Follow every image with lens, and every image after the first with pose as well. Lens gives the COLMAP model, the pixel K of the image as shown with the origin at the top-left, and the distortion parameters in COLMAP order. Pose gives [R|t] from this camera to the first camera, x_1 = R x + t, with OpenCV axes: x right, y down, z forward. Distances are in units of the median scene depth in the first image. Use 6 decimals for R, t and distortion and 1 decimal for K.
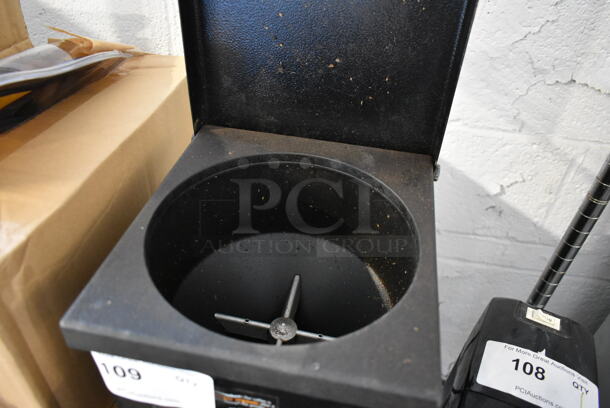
lens RADIAL K [[455.6, 0, 306.2], [0, 455.6, 203.1], [0, 0, 1]] dist [-0.016651, 0.007311]
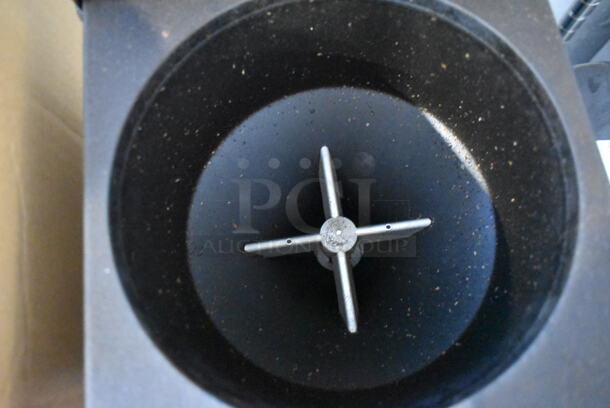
lens RADIAL K [[455.6, 0, 306.2], [0, 455.6, 203.1], [0, 0, 1]] dist [-0.016651, 0.007311]
pose [[0.941068, -0.336762, -0.031336, -0.063939], [0.294835, 0.771437, 0.563876, -0.220253], [-0.165718, -0.539885, 0.825265, 0.446786]]
